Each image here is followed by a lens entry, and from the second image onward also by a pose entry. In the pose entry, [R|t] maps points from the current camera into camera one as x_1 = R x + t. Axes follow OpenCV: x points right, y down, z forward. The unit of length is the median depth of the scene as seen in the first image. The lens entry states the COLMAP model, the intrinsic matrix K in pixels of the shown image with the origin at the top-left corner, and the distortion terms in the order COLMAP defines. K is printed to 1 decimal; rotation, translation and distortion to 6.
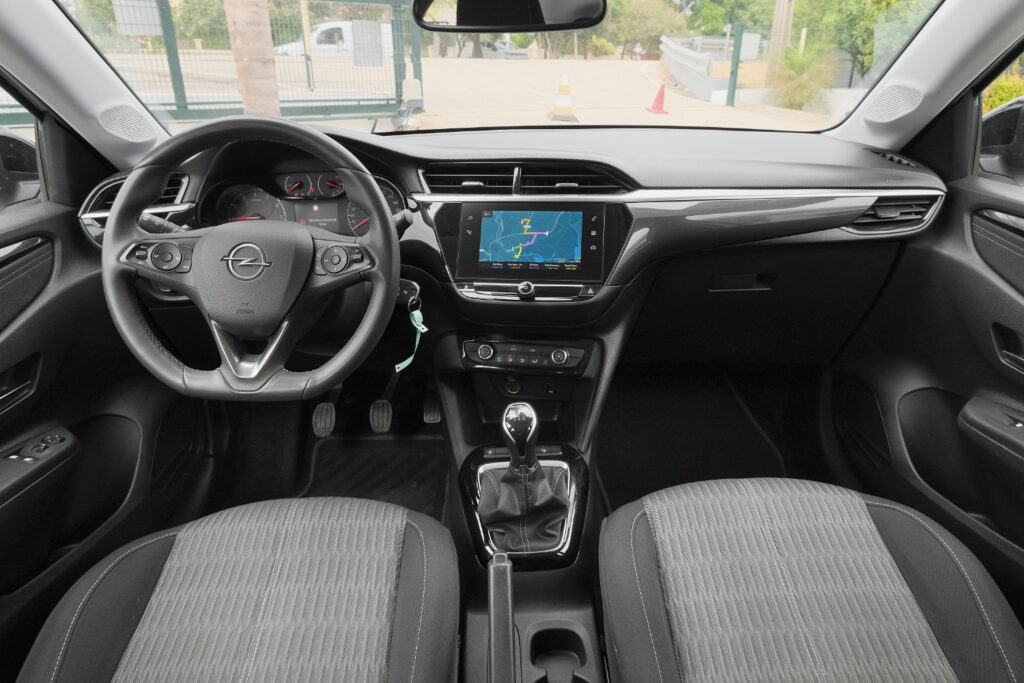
lens RADIAL K [[637.6, 0, 512.0], [0, 637.6, 341.5], [0, 0, 1]] dist [0.007211, 0.002023]
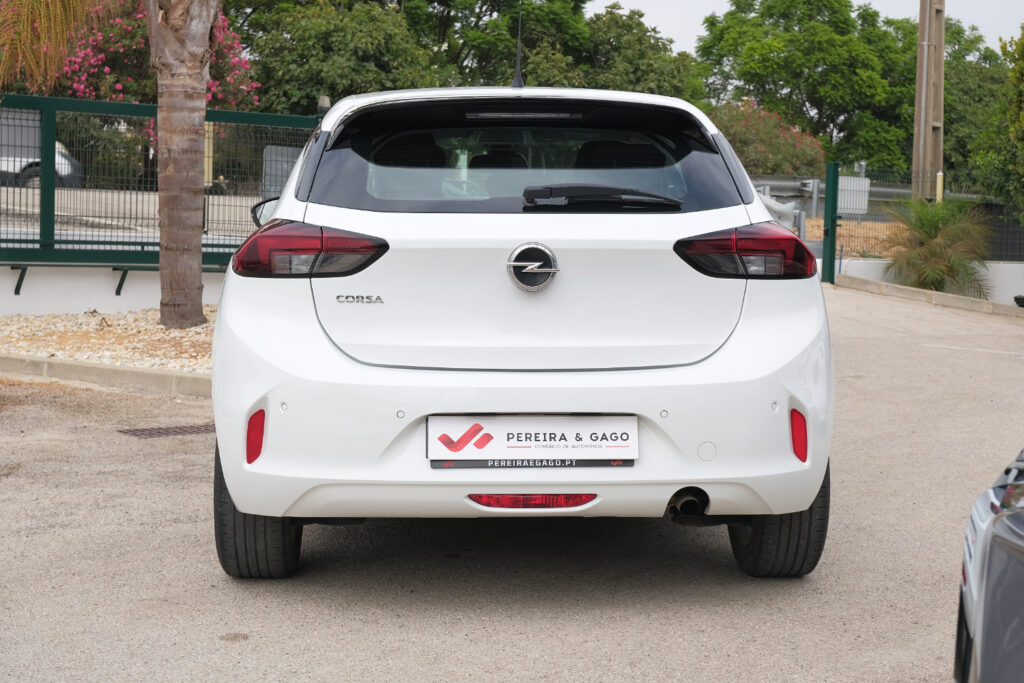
lens RADIAL K [[1658.7, 0, 512.0], [0, 1658.7, 341.5], [0, 0, 1]] dist [-0.014038, -0.042225]
pose [[0.999256, 0.026046, 0.028459, -0.015722], [-0.015048, 0.942405, -0.334135, 0.279871], [-0.035522, 0.333459, 0.942095, -0.597572]]
